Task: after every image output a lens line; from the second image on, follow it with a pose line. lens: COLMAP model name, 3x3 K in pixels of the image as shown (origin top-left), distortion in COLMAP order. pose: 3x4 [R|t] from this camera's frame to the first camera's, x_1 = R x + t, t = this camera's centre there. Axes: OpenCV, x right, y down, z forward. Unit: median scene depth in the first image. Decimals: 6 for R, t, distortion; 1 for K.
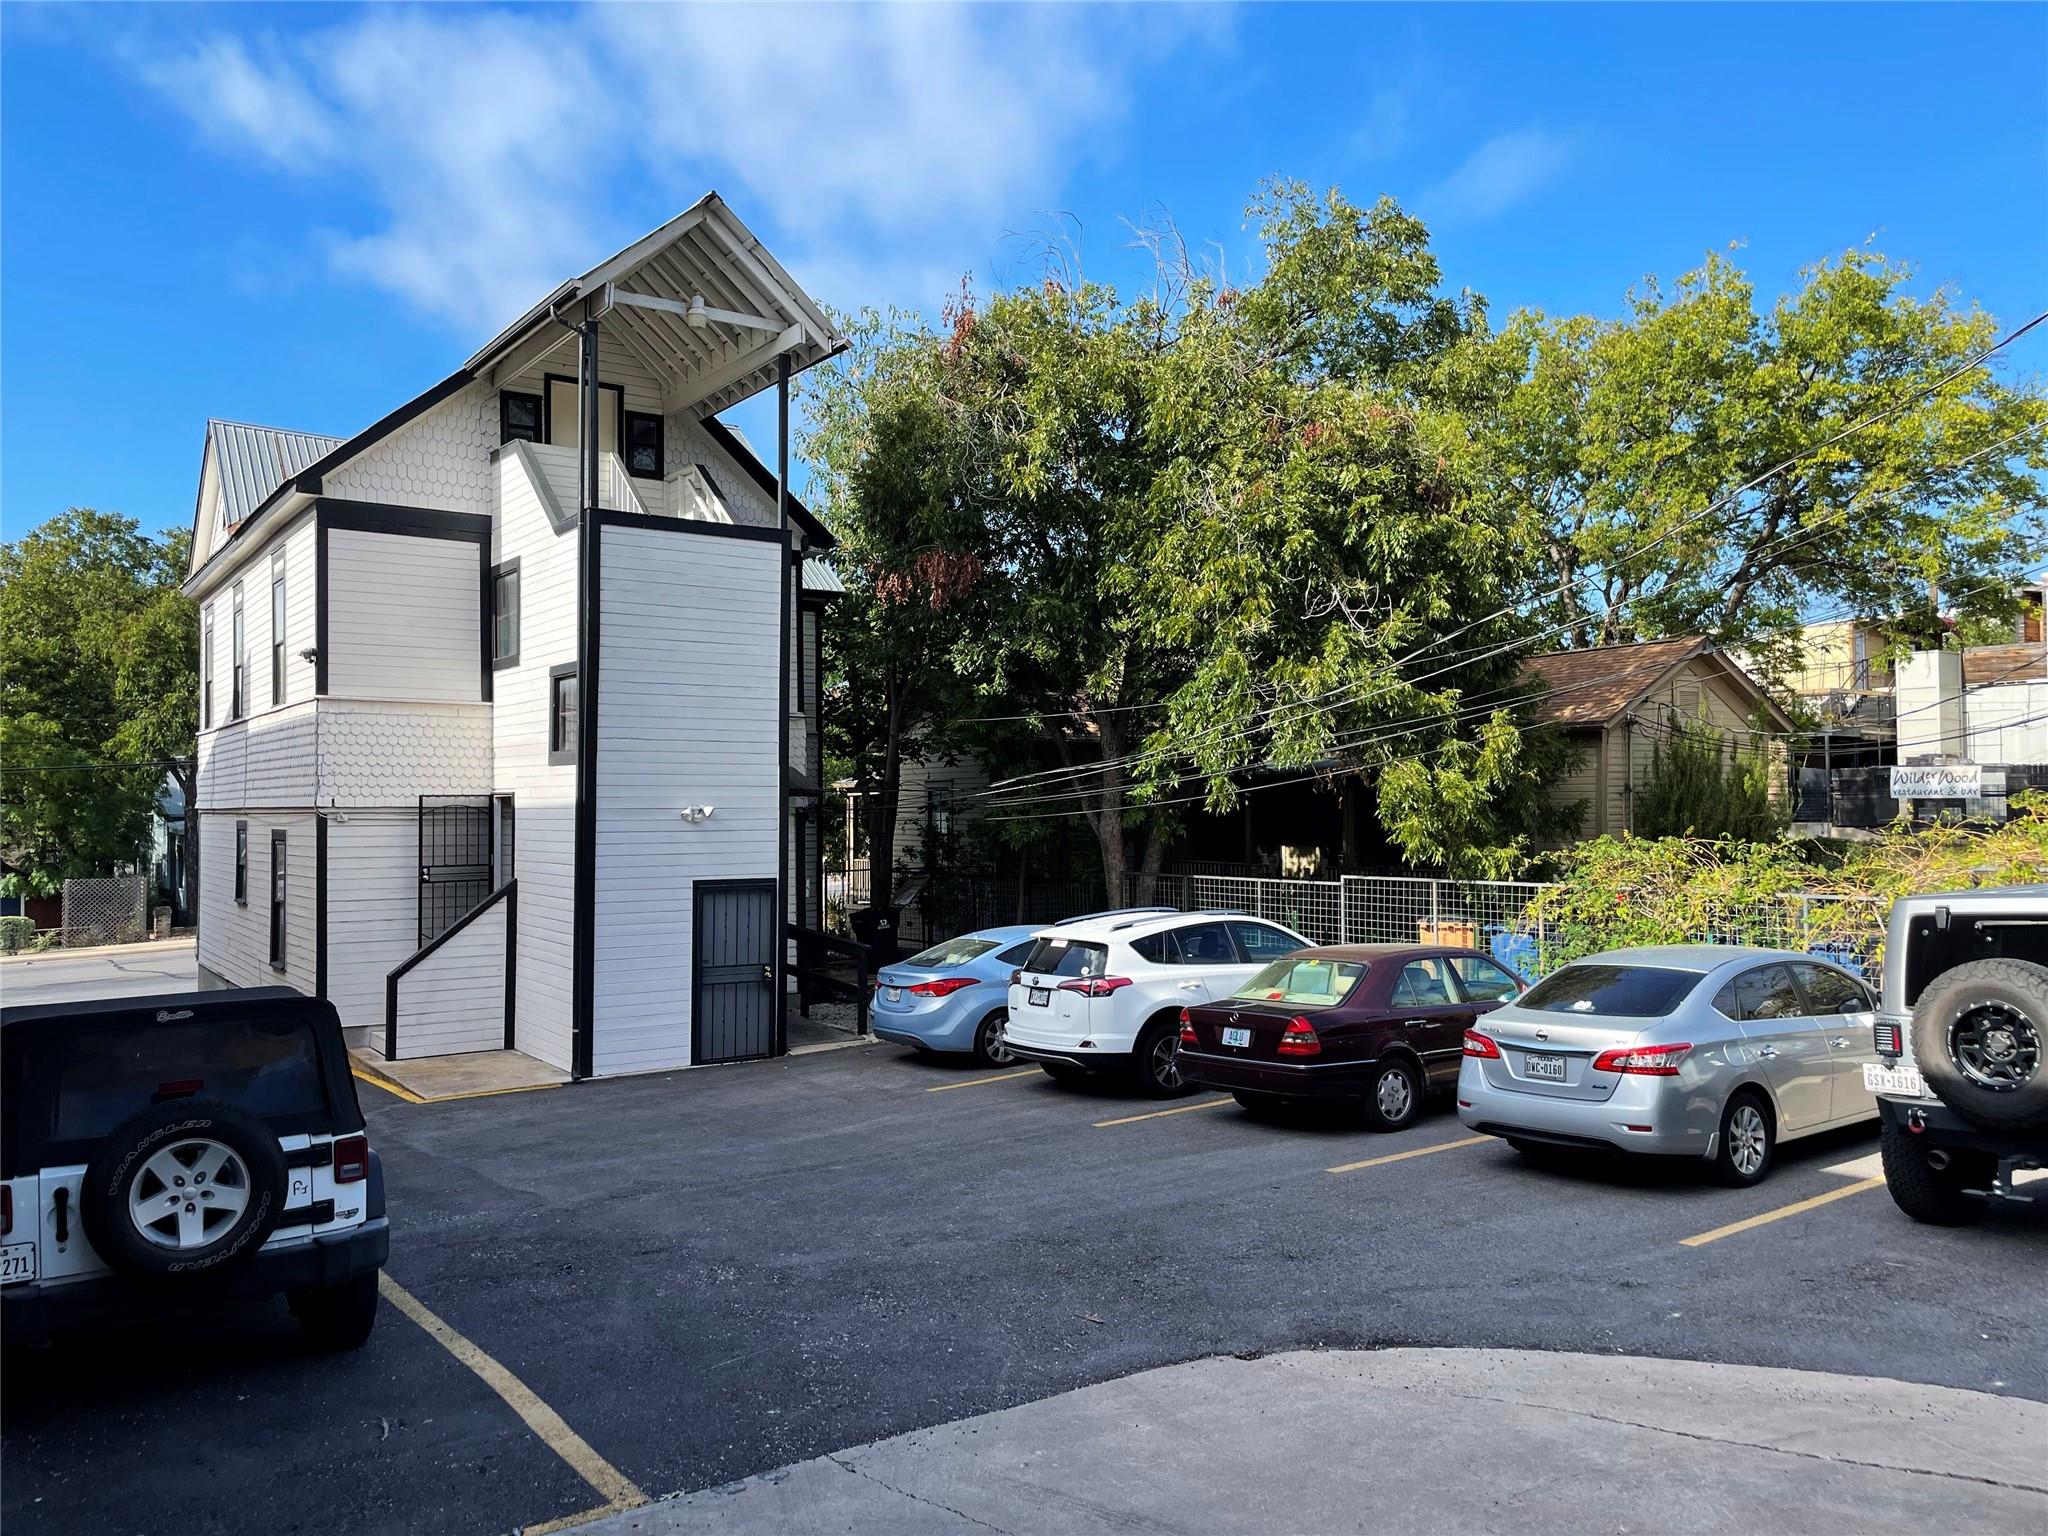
lens RADIAL K [[1532.2, 0, 1029.3], [0, 1532.2, 767.1], [0, 0, 1]] dist [0.035728, -0.020807]
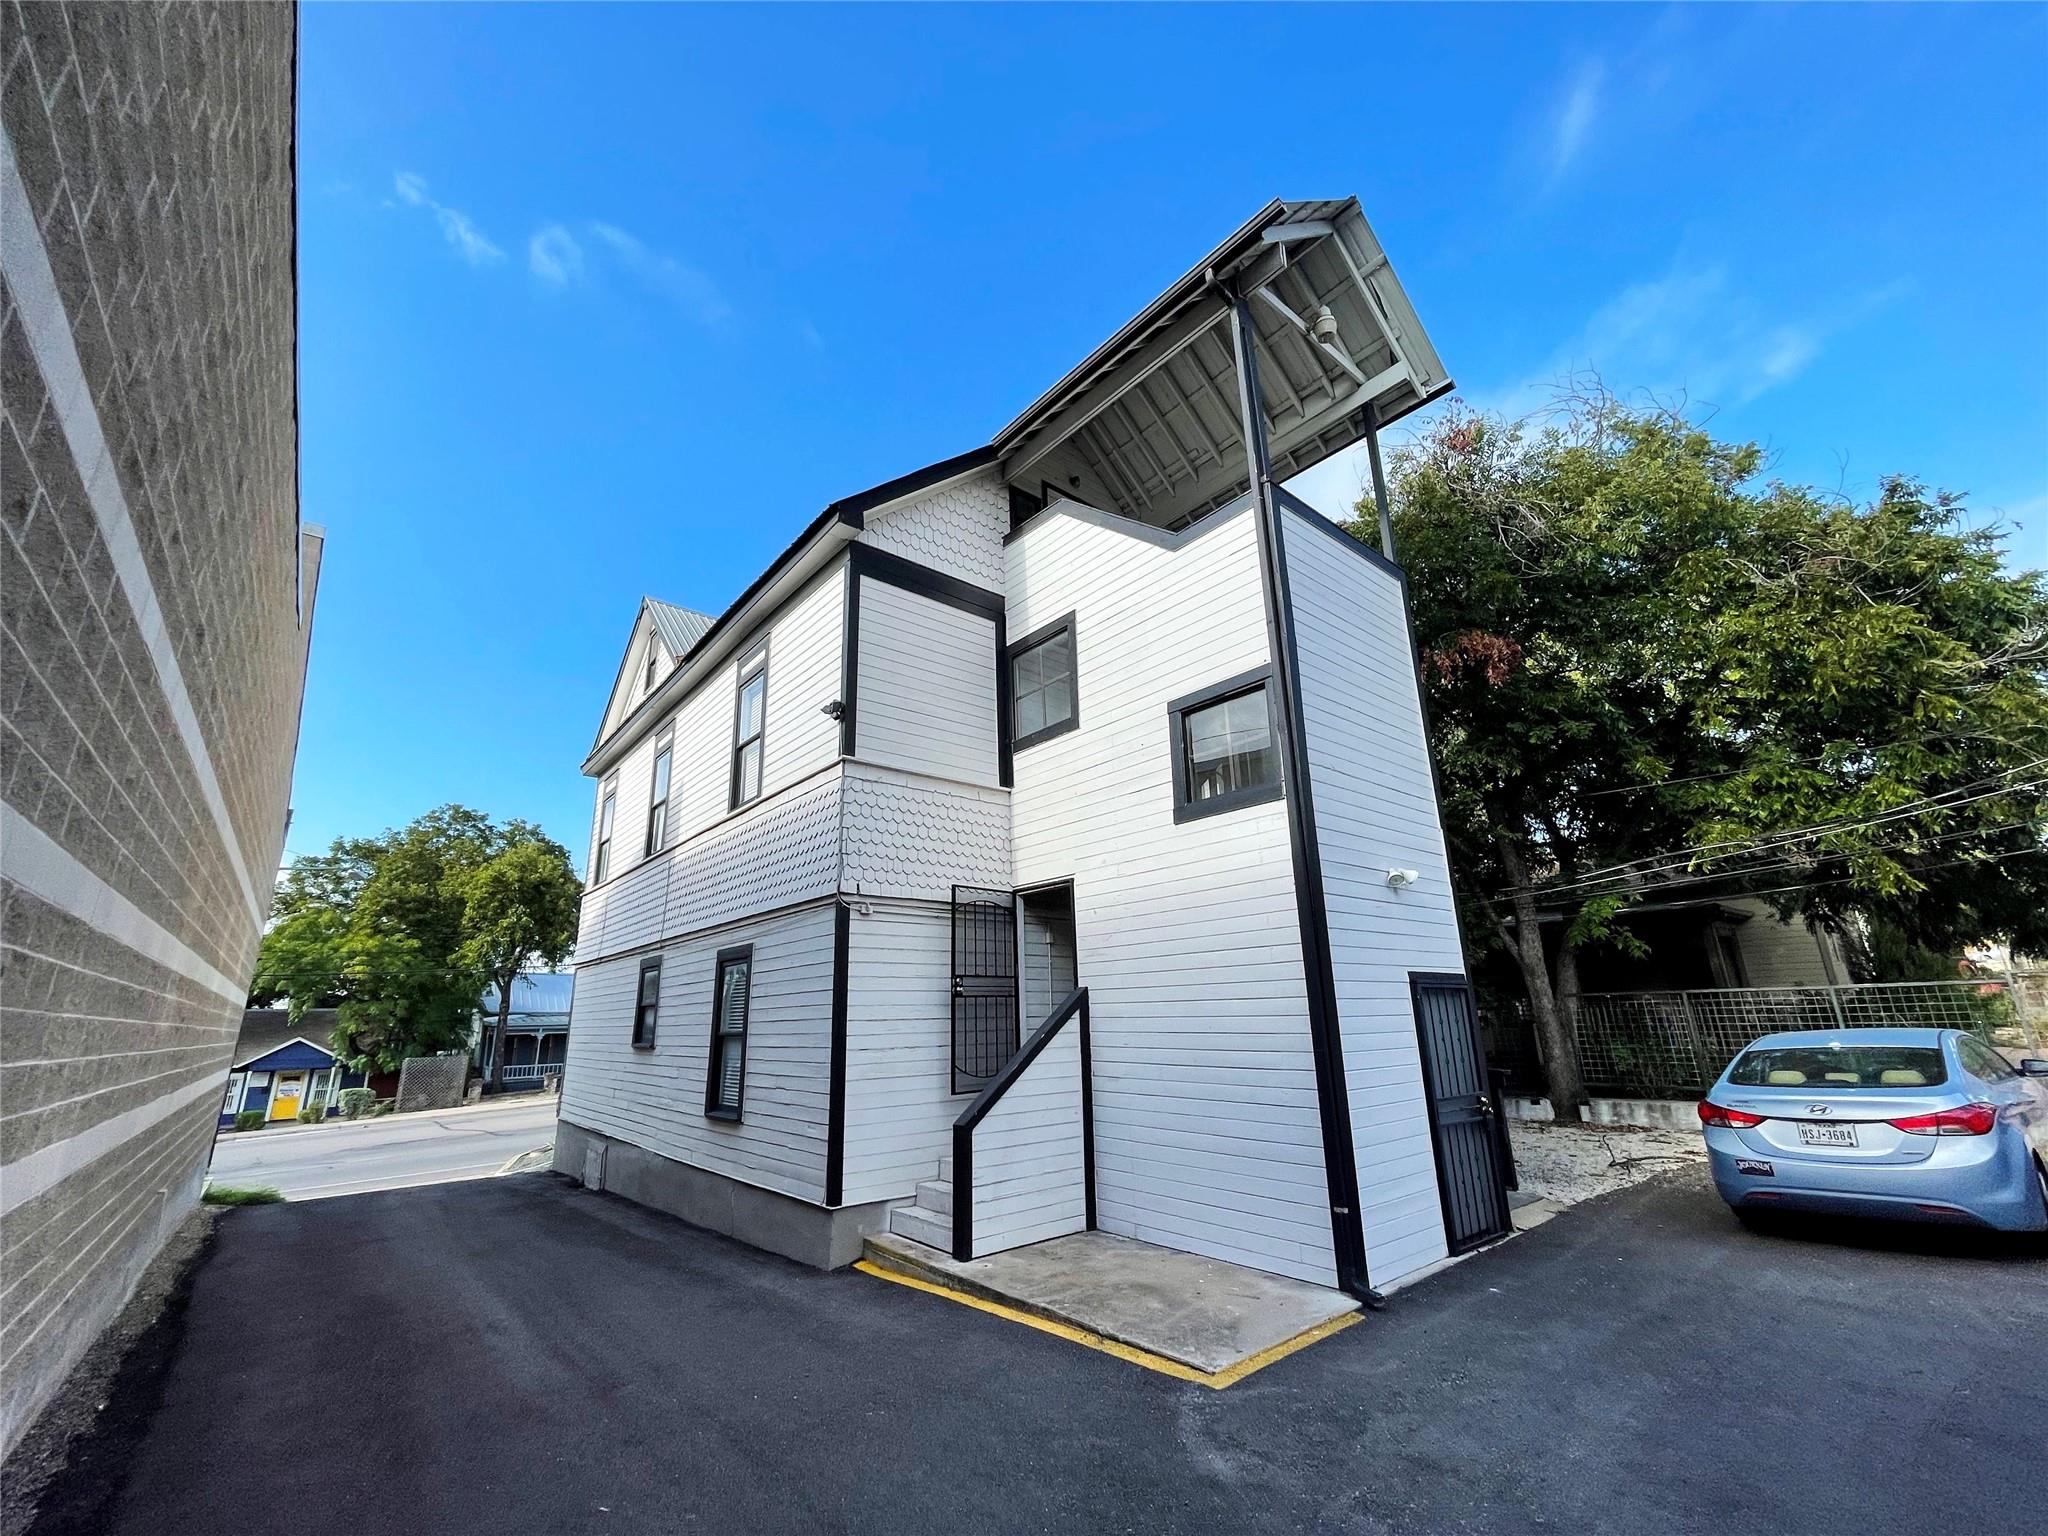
lens RADIAL K [[825.0, 0, 1019.8], [0, 825.0, 779.9], [0, 0, 1]] dist [-0.001159, 0.000229]
pose [[0.997086, 0.004351, 0.076167, -0.381926], [0.015160, 0.967165, -0.253696, 0.072943], [-0.074770, 0.254112, 0.964280, 0.549321]]
